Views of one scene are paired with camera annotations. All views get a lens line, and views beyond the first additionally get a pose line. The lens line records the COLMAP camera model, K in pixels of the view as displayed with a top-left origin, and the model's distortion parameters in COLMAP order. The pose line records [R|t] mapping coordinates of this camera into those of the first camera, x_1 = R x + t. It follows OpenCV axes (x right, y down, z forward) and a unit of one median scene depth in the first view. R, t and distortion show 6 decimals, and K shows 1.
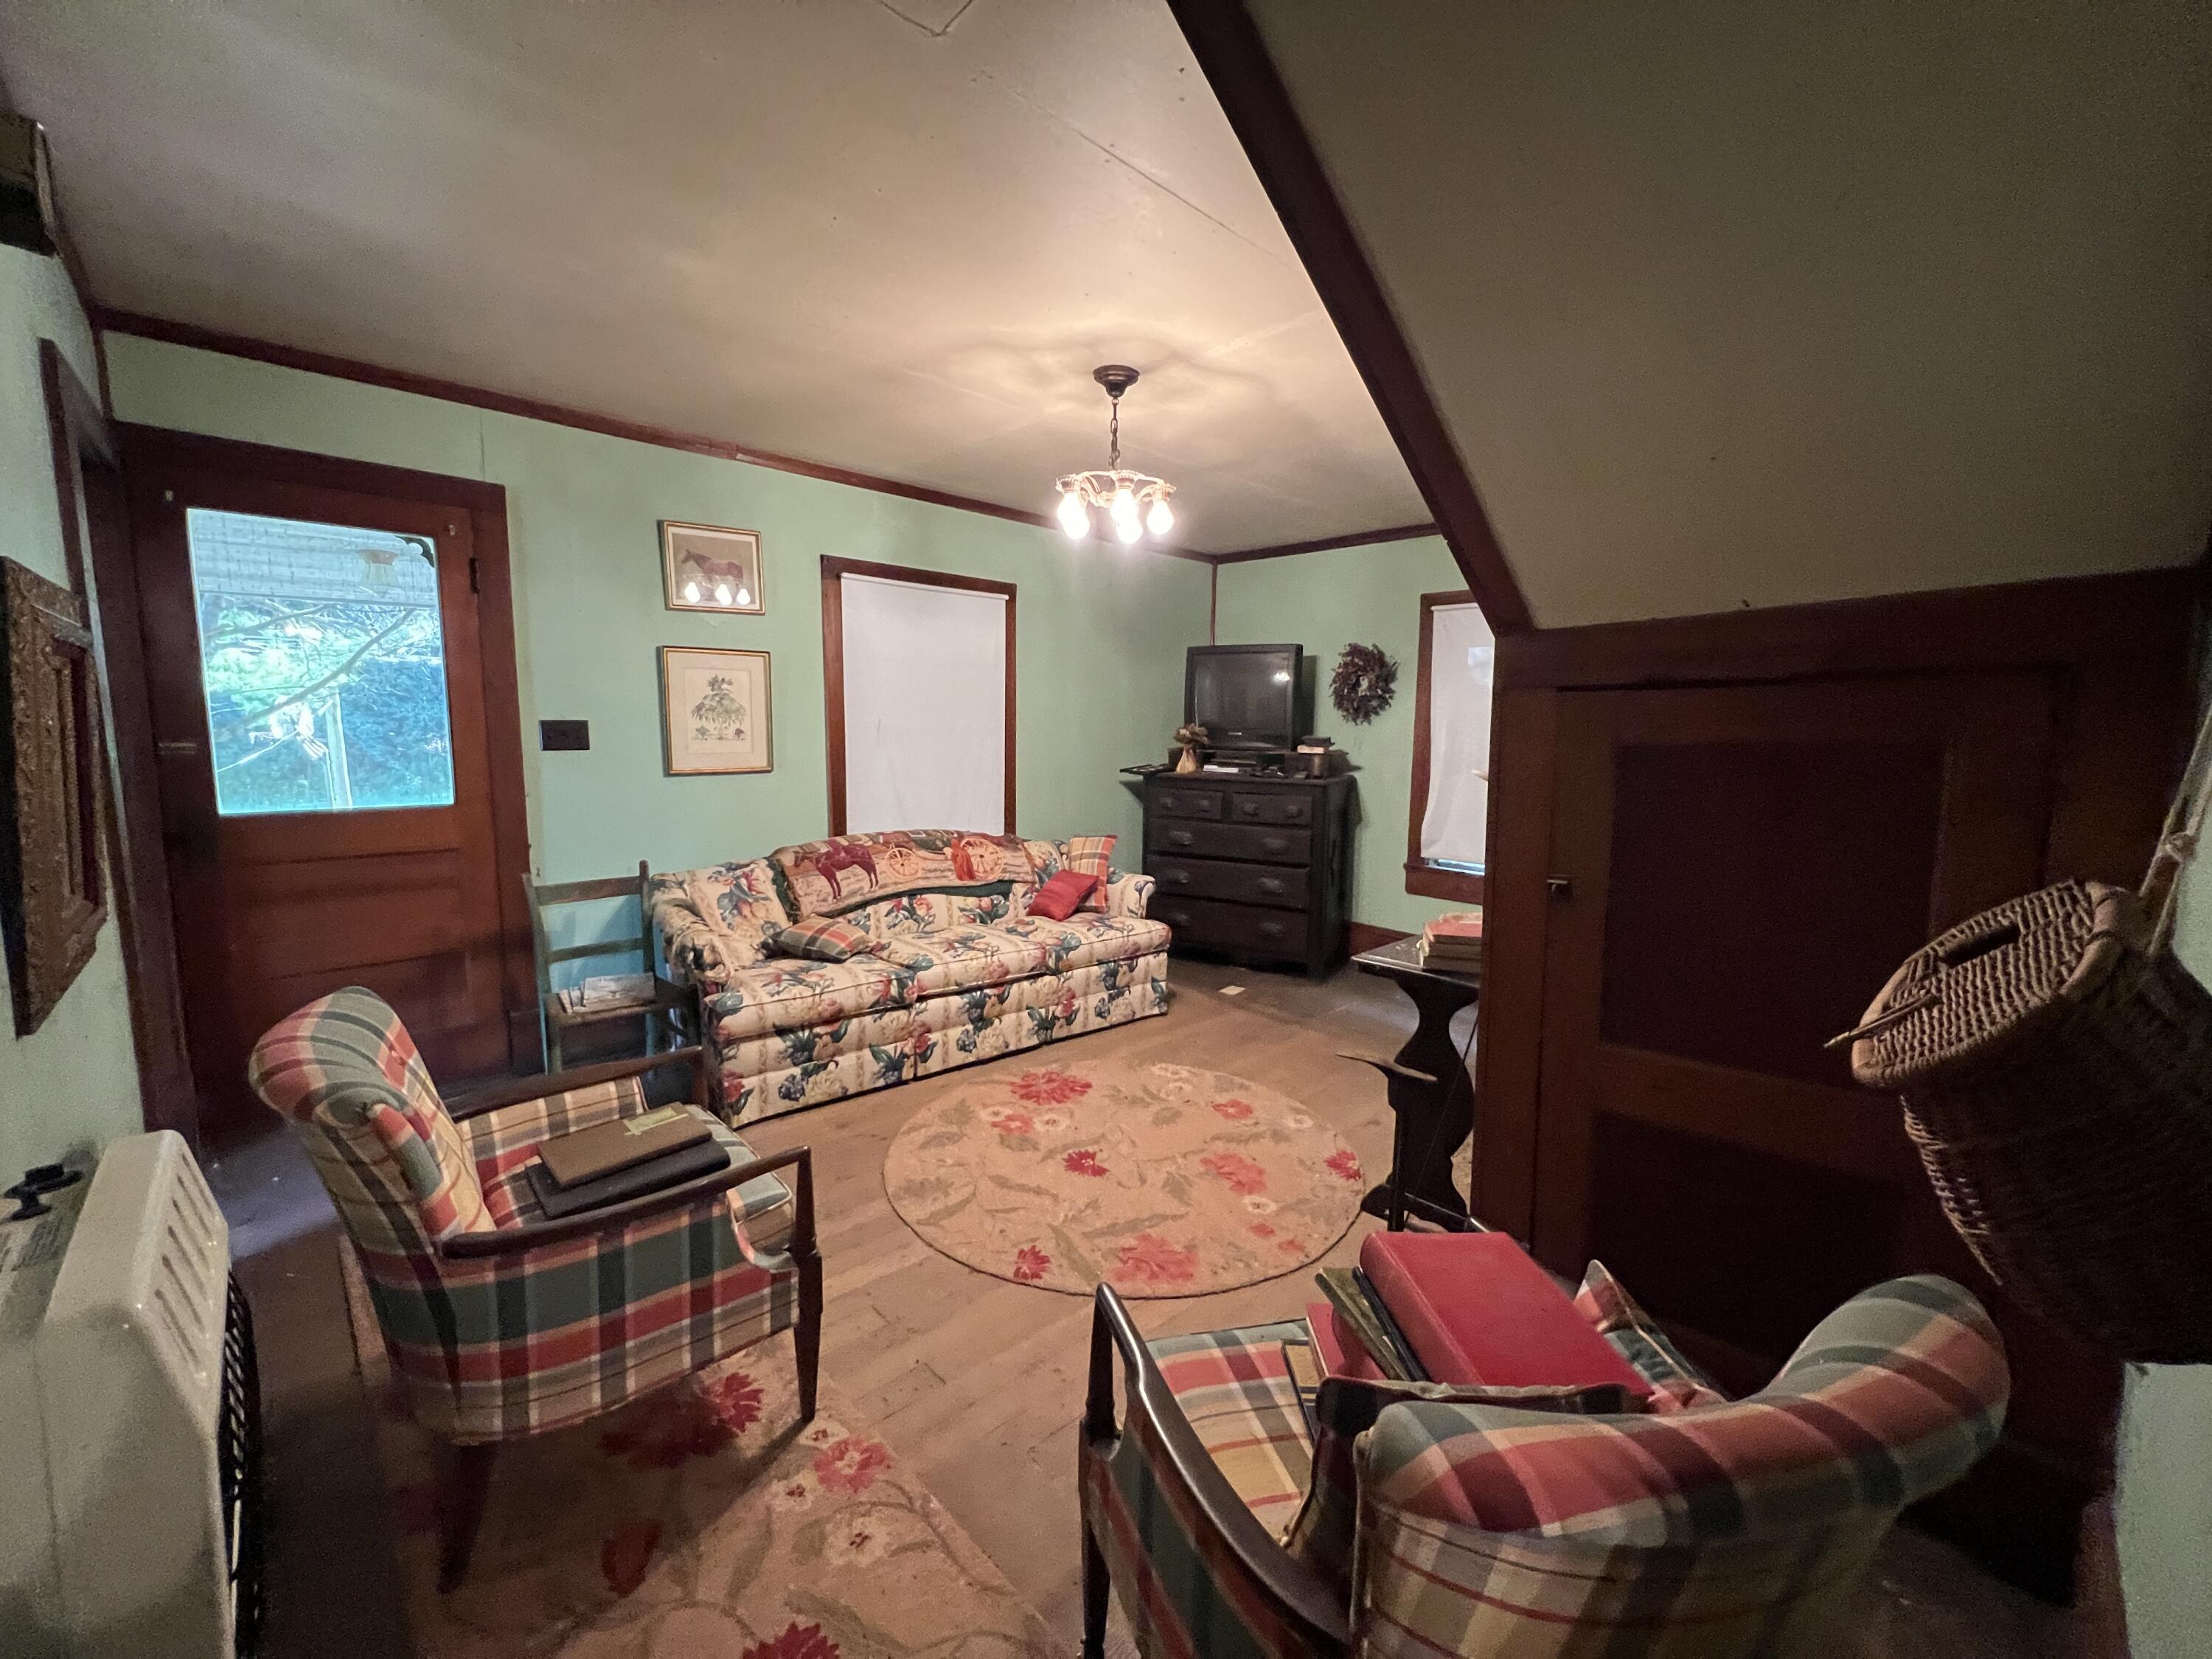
lens RADIAL K [[883.5, 0, 1106.0], [0, 883.5, 829.5], [0, 0, 1]] dist [-0.000729, -0.000402]
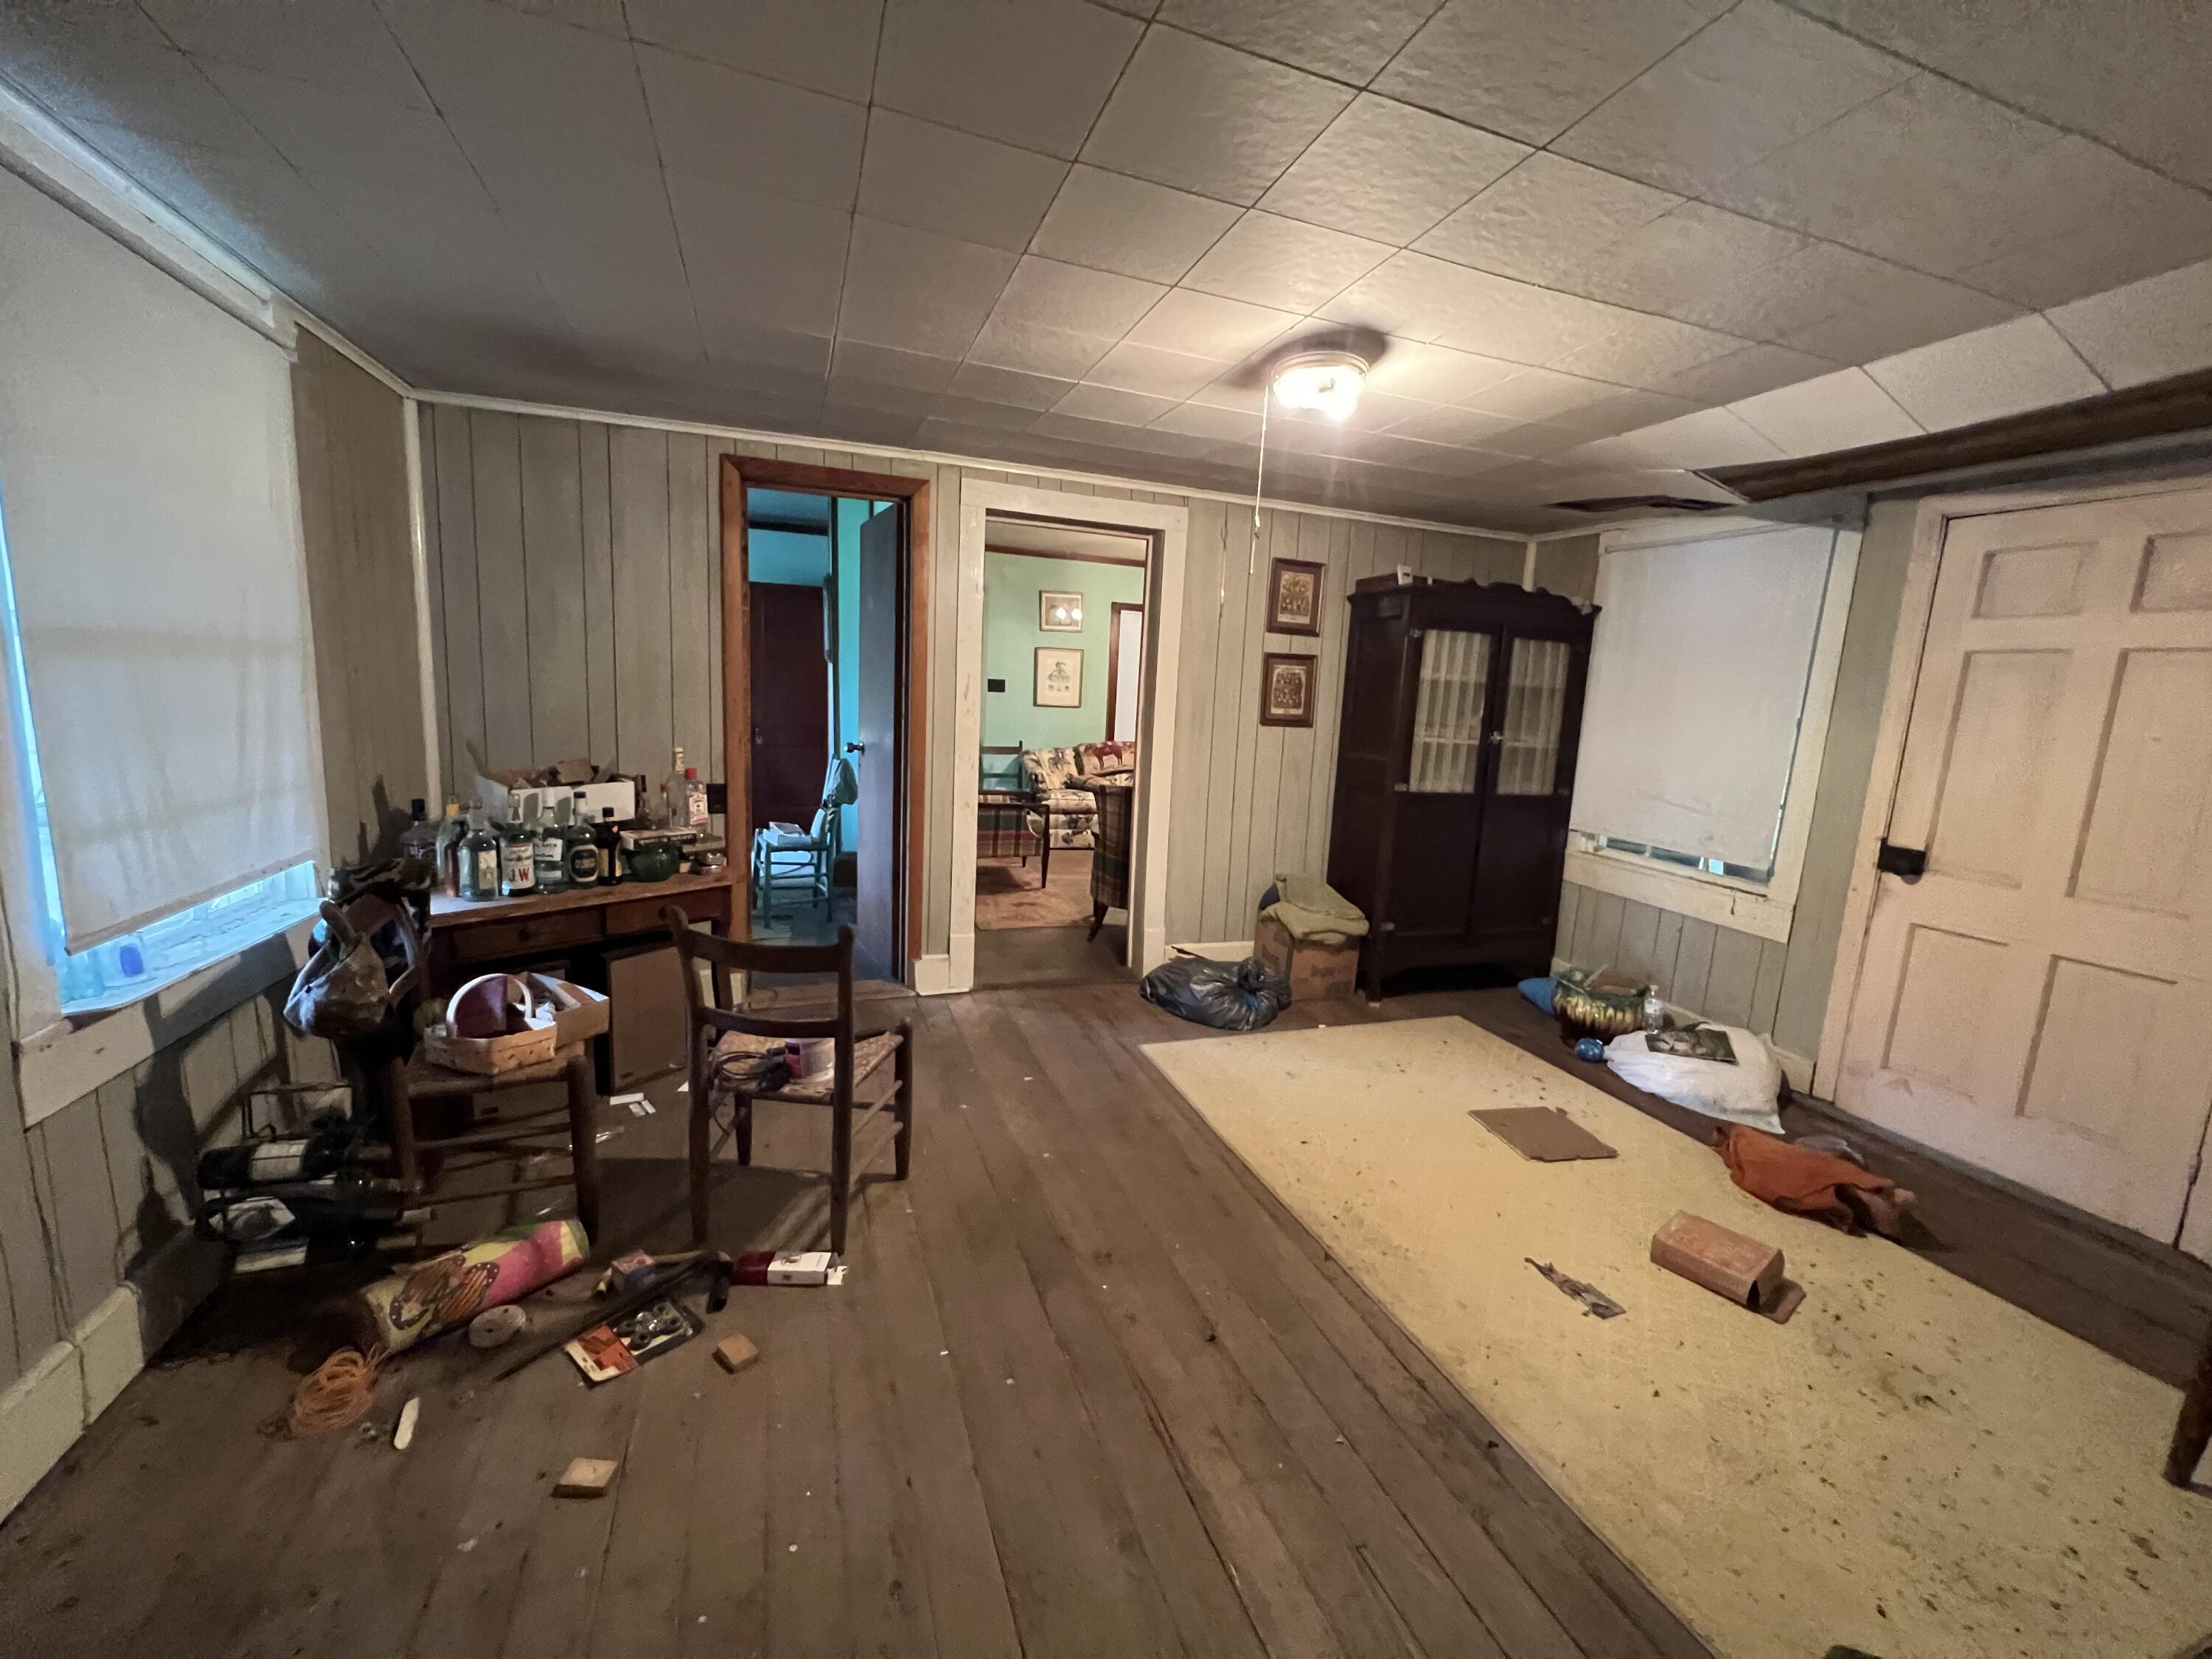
lens RADIAL K [[883.5, 0, 1106.0], [0, 883.5, 829.5], [0, 0, 1]] dist [-0.000729, -0.000402]
pose [[0.911949, 0.096820, -0.398716, 0.573015], [-0.087120, 0.995294, 0.042424, 0.136856], [0.400947, -0.003953, 0.916093, -0.947544]]
